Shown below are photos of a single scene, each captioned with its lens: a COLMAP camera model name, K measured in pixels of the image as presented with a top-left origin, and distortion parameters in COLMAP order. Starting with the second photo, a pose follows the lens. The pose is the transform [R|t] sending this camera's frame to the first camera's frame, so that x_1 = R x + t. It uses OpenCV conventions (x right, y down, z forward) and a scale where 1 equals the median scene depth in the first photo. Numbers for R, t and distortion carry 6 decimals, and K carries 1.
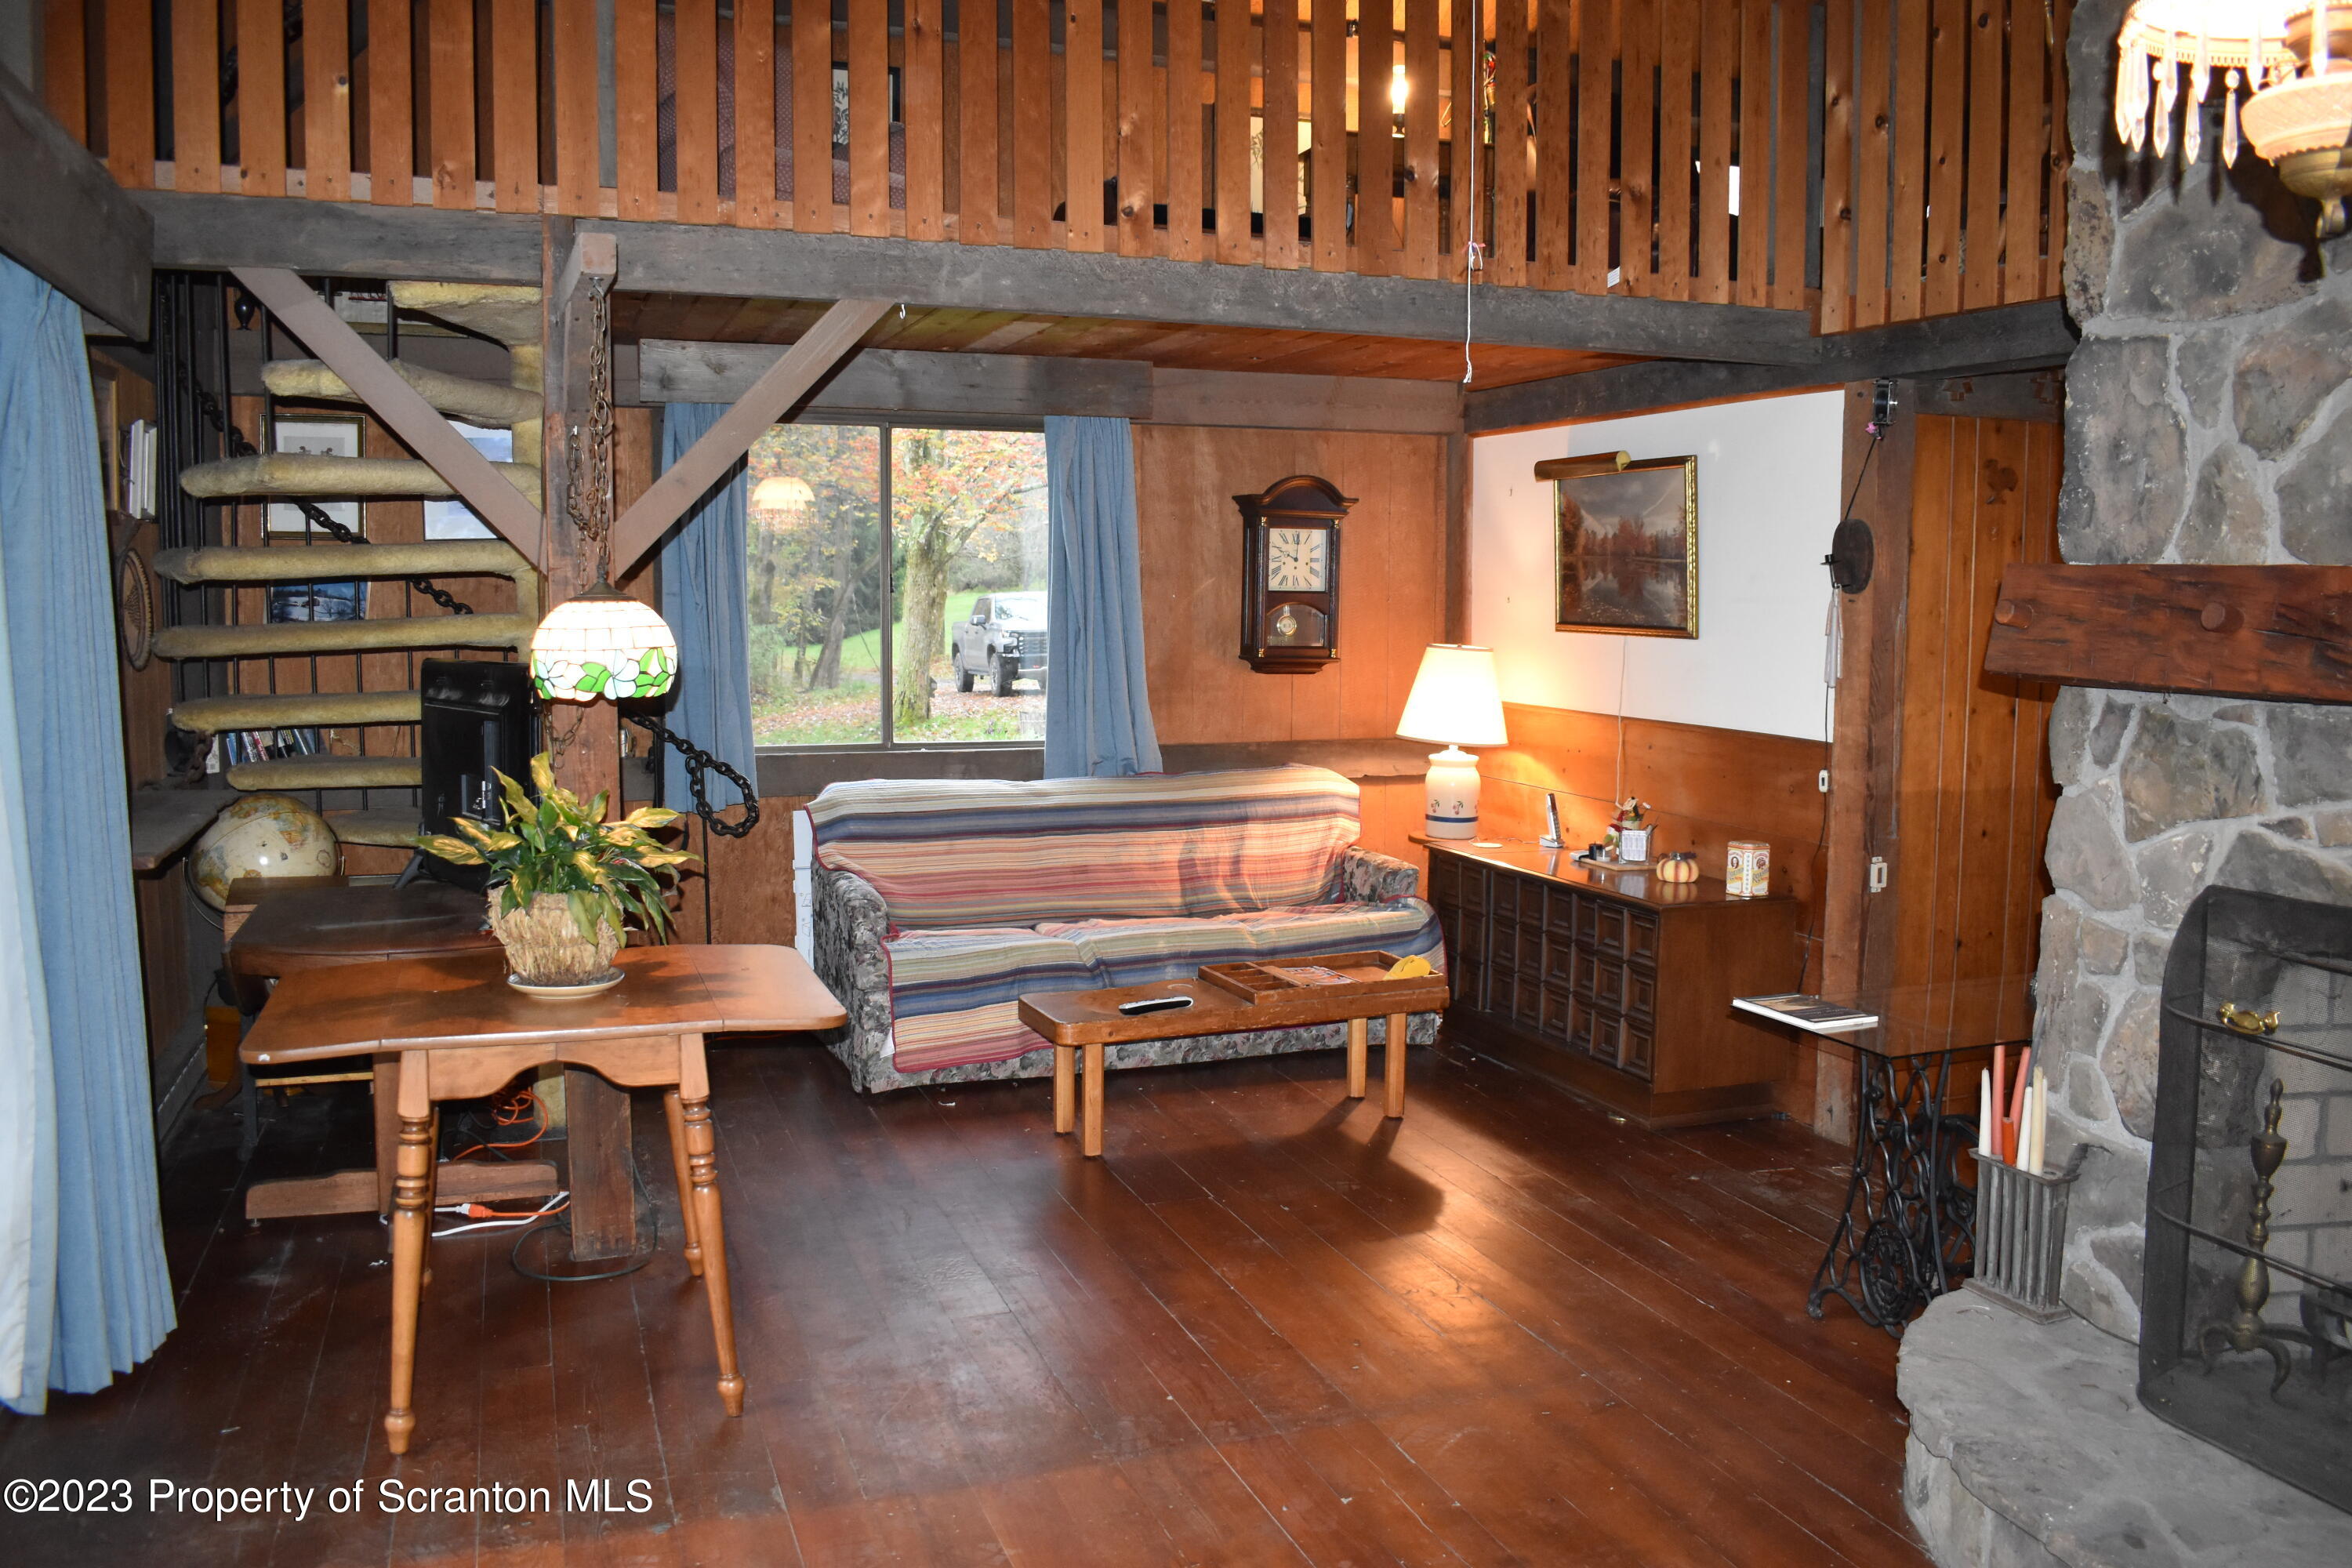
lens RADIAL K [[1826.5, 0, 1188.9], [0, 1826.5, 778.2], [0, 0, 1]] dist [-0.094770, 0.011303]
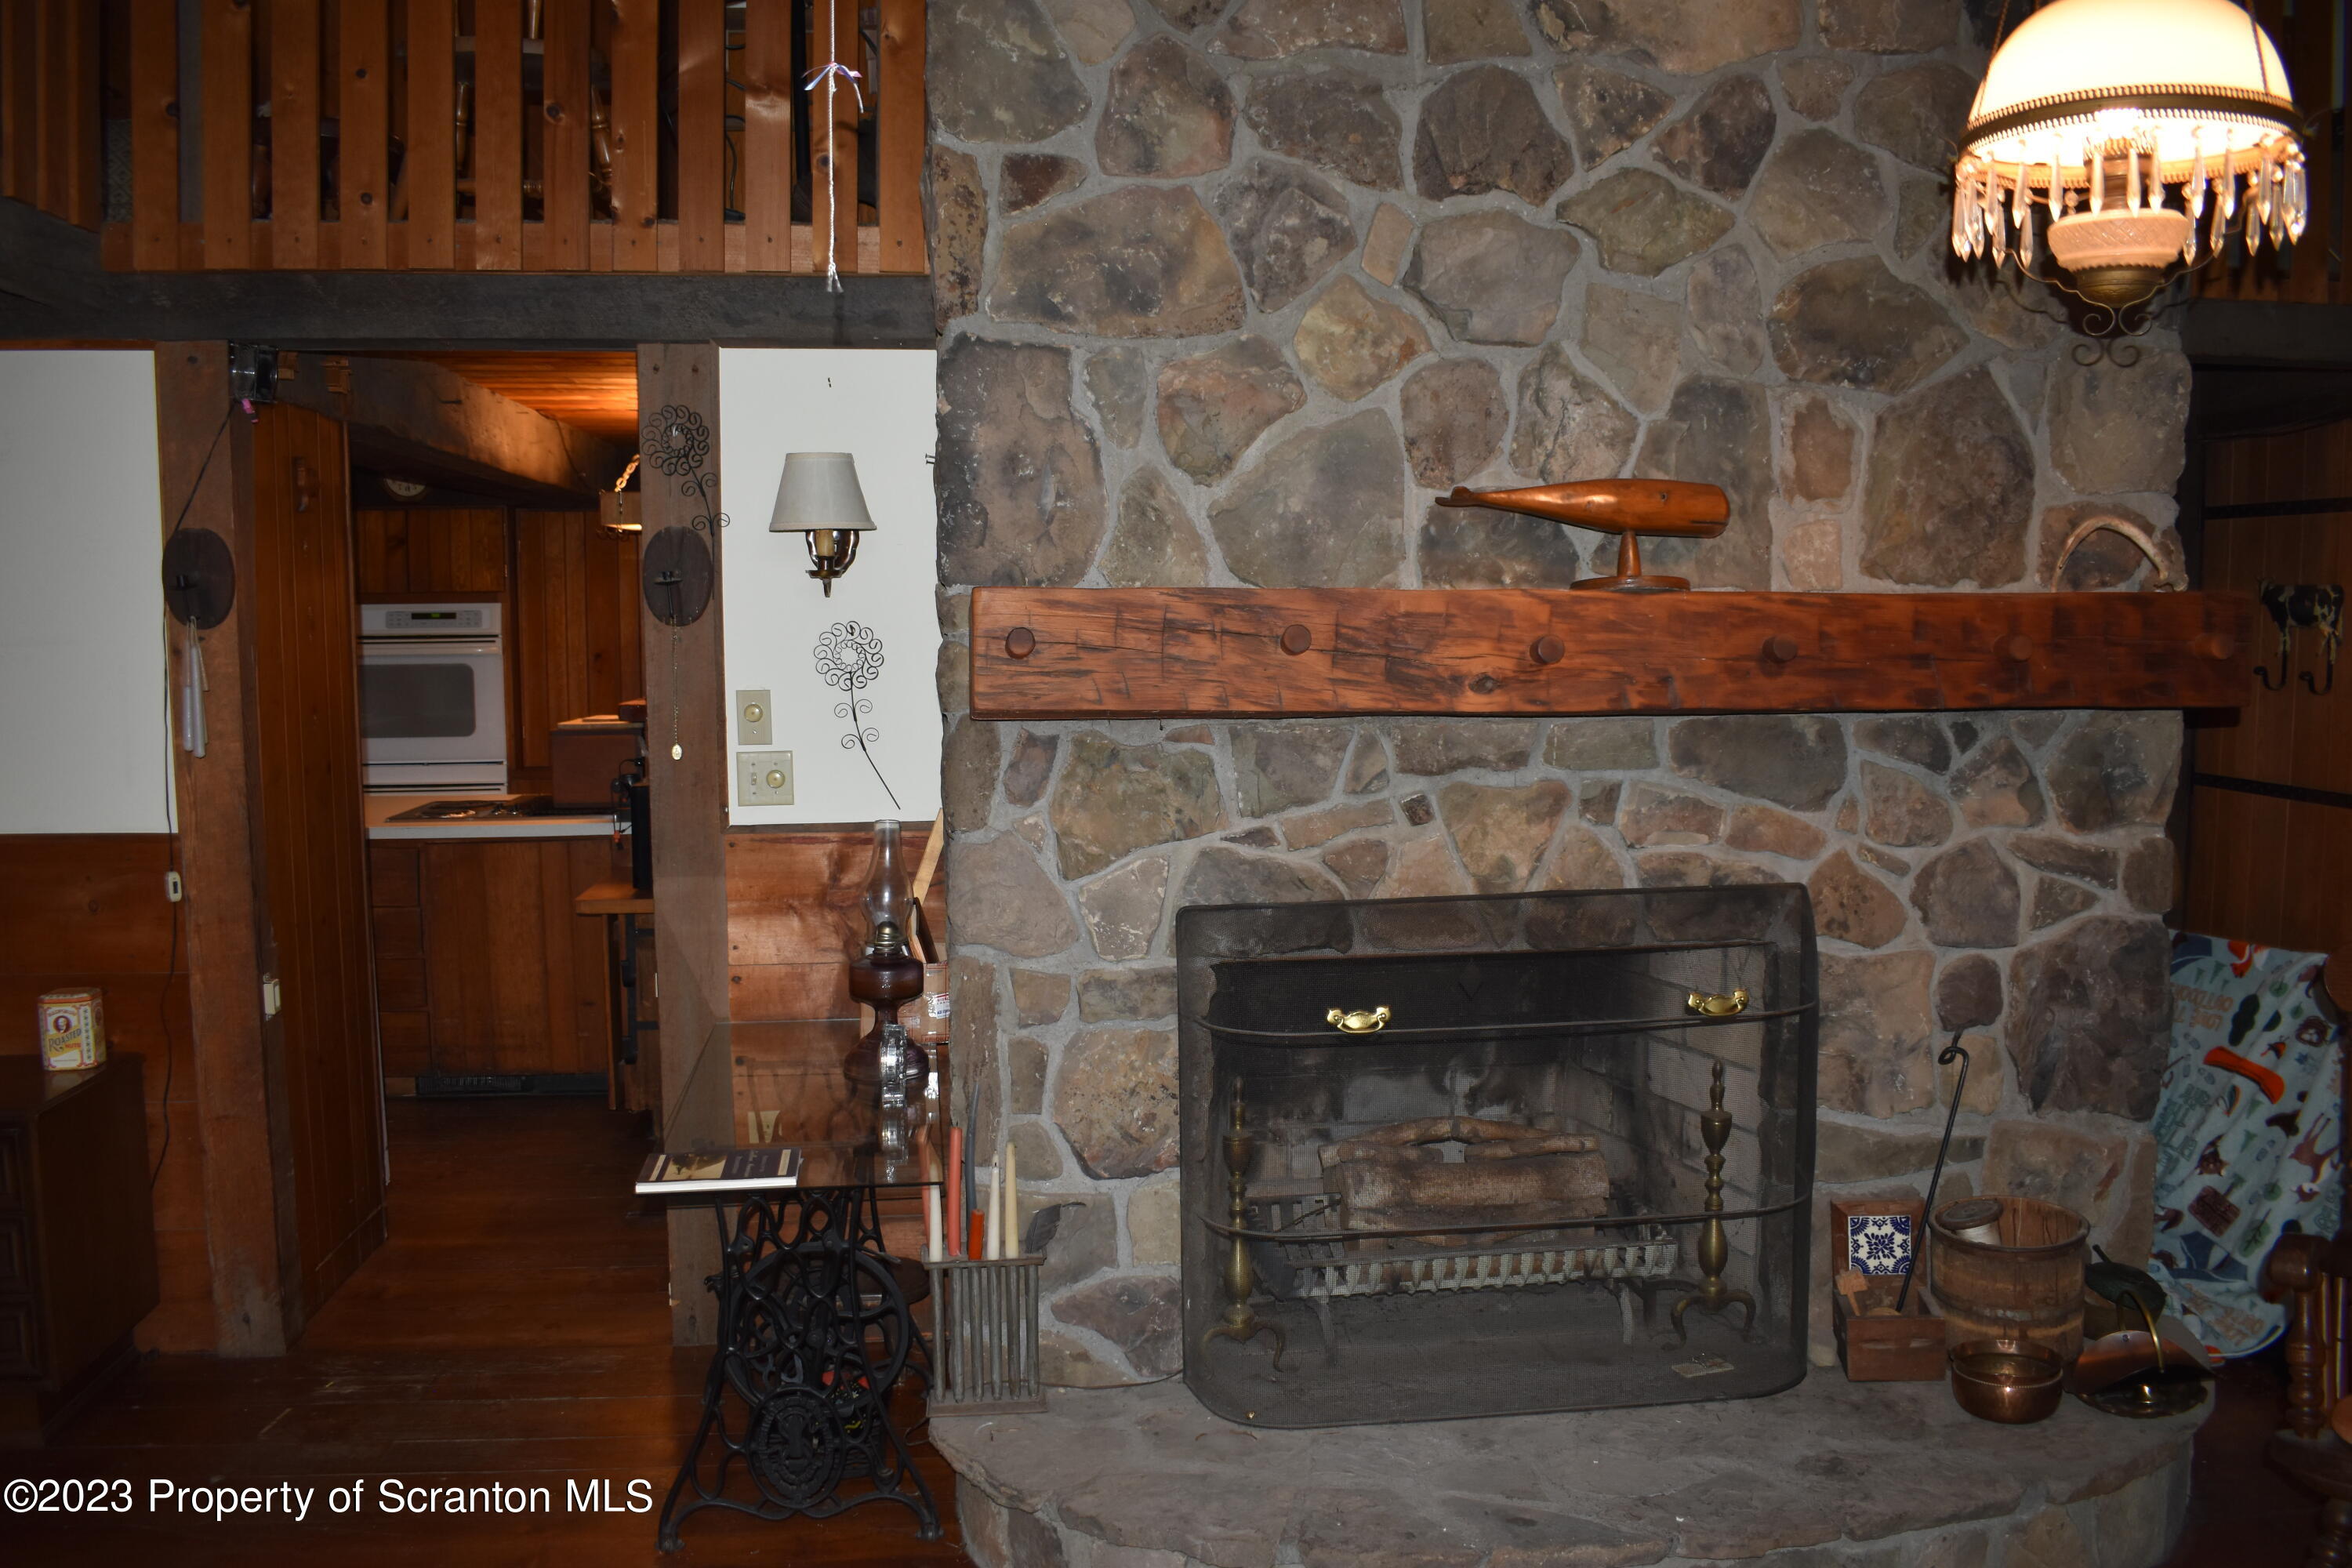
lens RADIAL K [[1826.5, 0, 1182.0], [0, 1826.5, 779.9], [0, 0, 1]] dist [-0.094770, 0.011303]
pose [[0.236234, -0.095438, 0.966998, -0.393776], [0.106552, 0.991708, 0.071847, -0.080582], [-0.965837, 0.086063, 0.244444, 0.702236]]
